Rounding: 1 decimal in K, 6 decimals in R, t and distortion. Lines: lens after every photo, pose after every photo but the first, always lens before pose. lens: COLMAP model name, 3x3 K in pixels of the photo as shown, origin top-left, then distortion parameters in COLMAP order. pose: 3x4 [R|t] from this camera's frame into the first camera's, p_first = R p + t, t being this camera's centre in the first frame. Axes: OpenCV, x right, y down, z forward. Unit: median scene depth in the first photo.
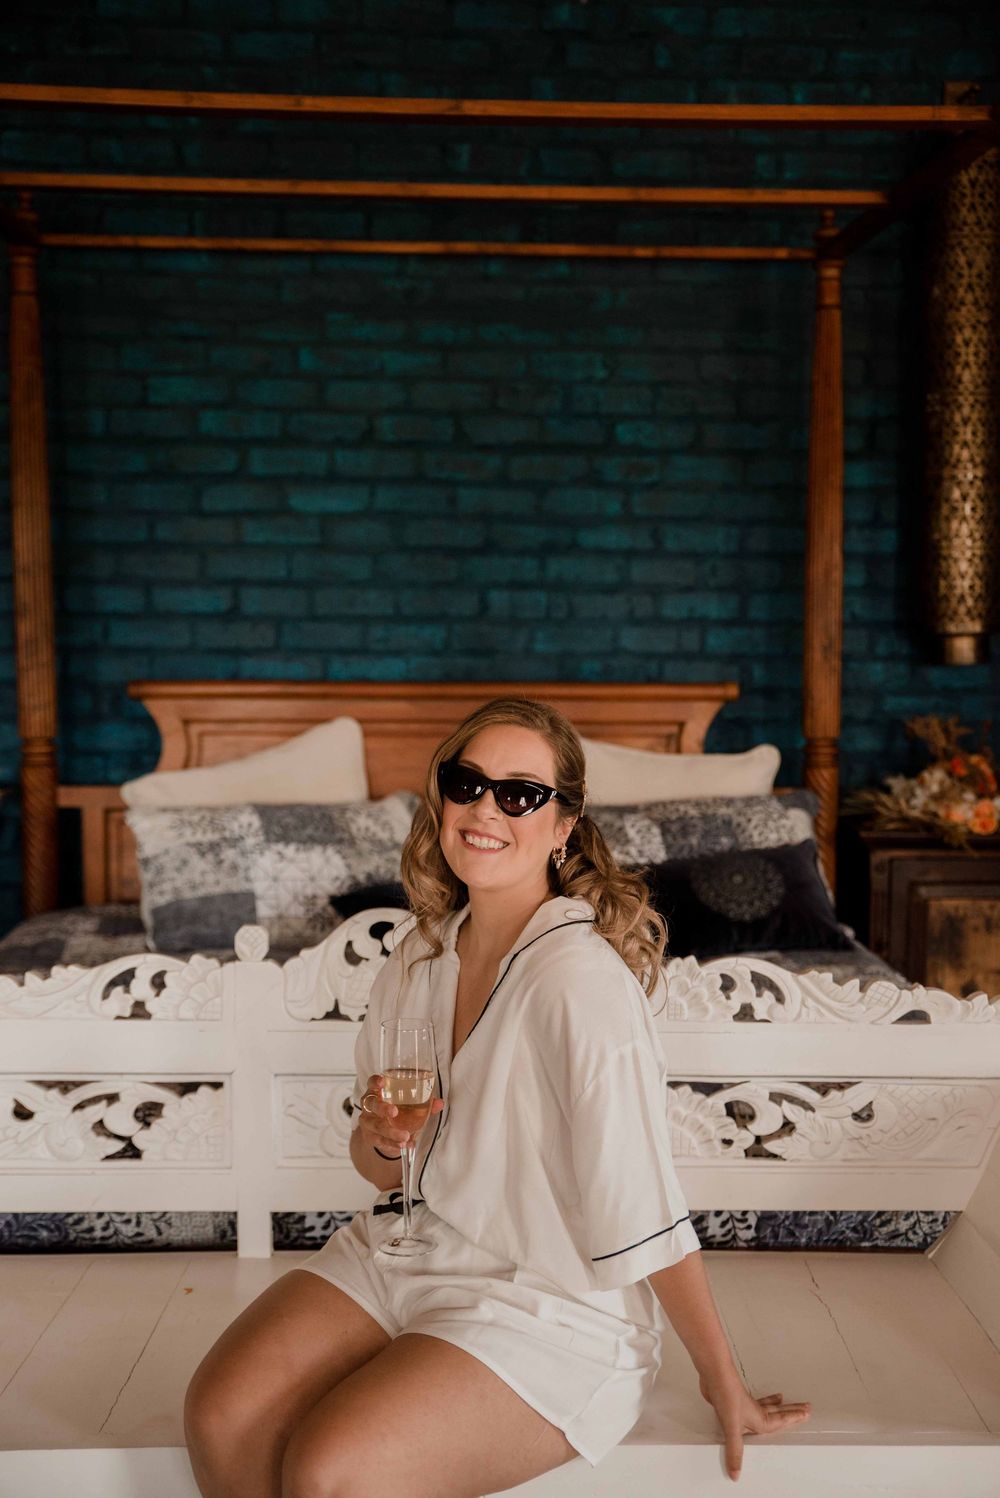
lens RADIAL K [[1832.5, 0, 487.4], [0, 1832.5, 746.1], [0, 0, 1]] dist [0.121662, 0.000000]
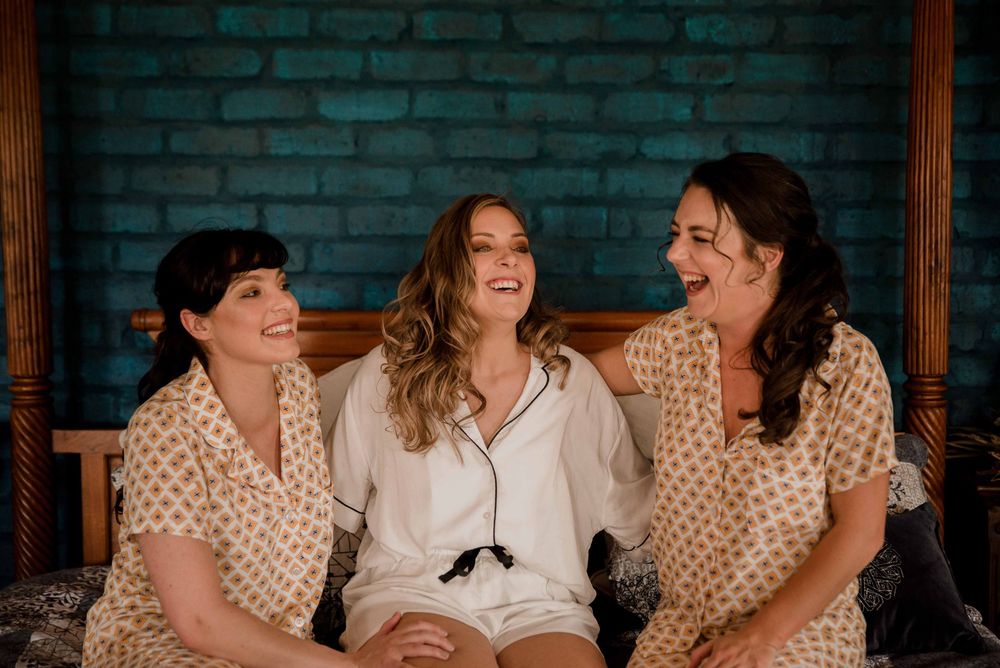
lens RADIAL K [[1497.4, 0, 501.1], [0, 1497.4, 328.1], [0, 0, 1]] dist [0.144333, 0.000000]
pose [[0.999053, -0.001906, -0.043461, 0.012611], [0.001456, 0.999945, -0.010378, -0.018269], [0.043479, 0.010305, 0.999001, 0.273040]]
